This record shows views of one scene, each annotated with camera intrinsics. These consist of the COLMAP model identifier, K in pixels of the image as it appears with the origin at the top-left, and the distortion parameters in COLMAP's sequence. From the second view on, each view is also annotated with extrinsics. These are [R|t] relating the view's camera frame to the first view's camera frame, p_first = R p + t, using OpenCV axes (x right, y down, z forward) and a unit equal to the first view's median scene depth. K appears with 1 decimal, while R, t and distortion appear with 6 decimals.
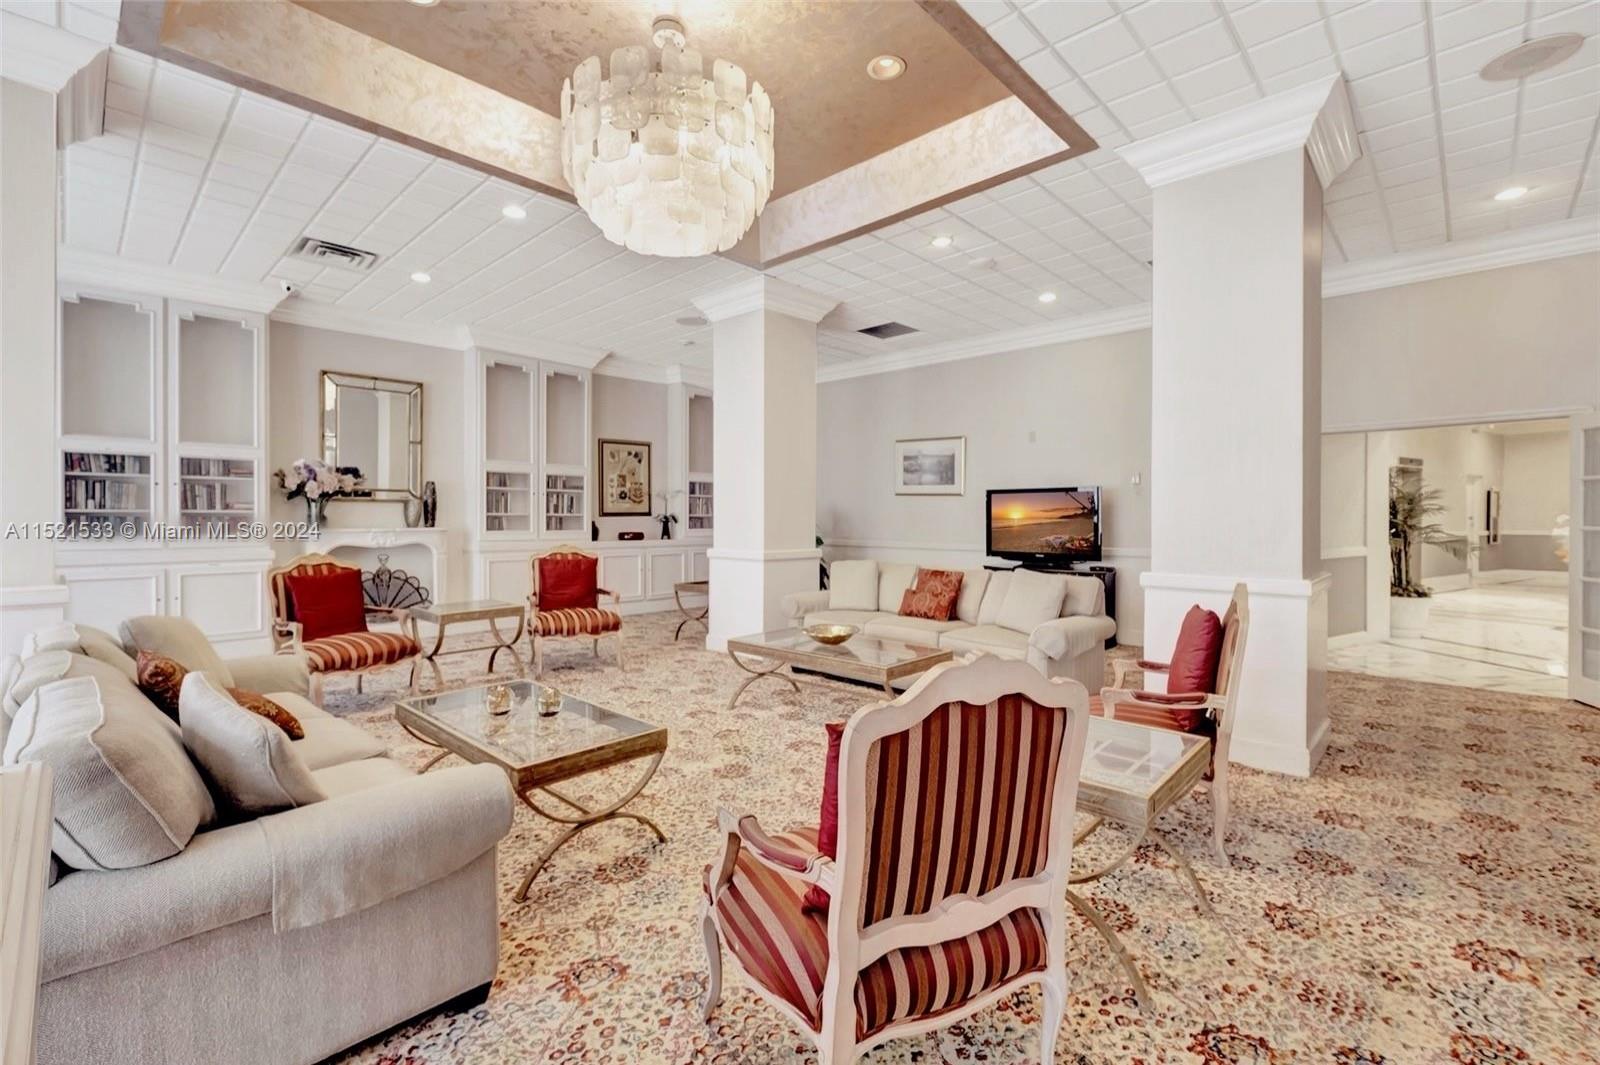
lens RADIAL K [[710.9, 0, 789.4], [0, 710.9, 522.3], [0, 0, 1]] dist [0.002638, 0.000082]
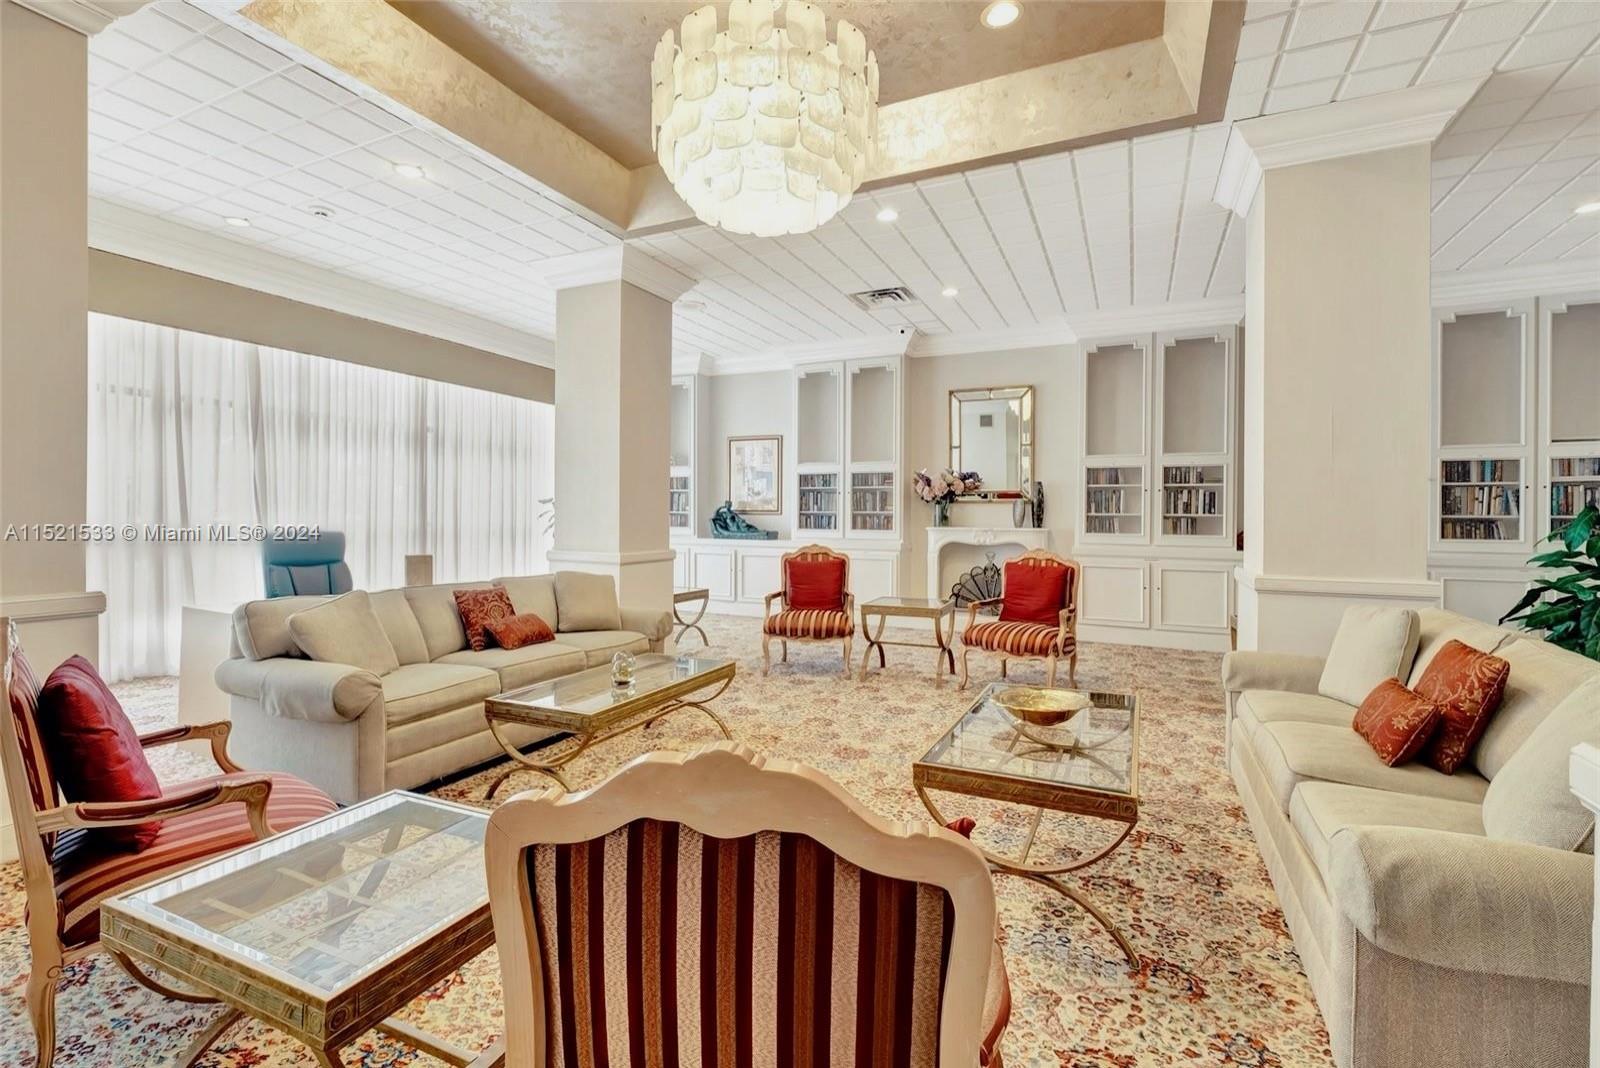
lens RADIAL K [[710.9, 0, 795.0], [0, 710.9, 526.2], [0, 0, 1]] dist [0.002638, 0.000082]
pose [[0.324508, 0.014254, -0.945776, 0.364753], [-0.012019, 0.999868, 0.010945, -0.002070], [0.945807, 0.007816, 0.324636, 0.384572]]
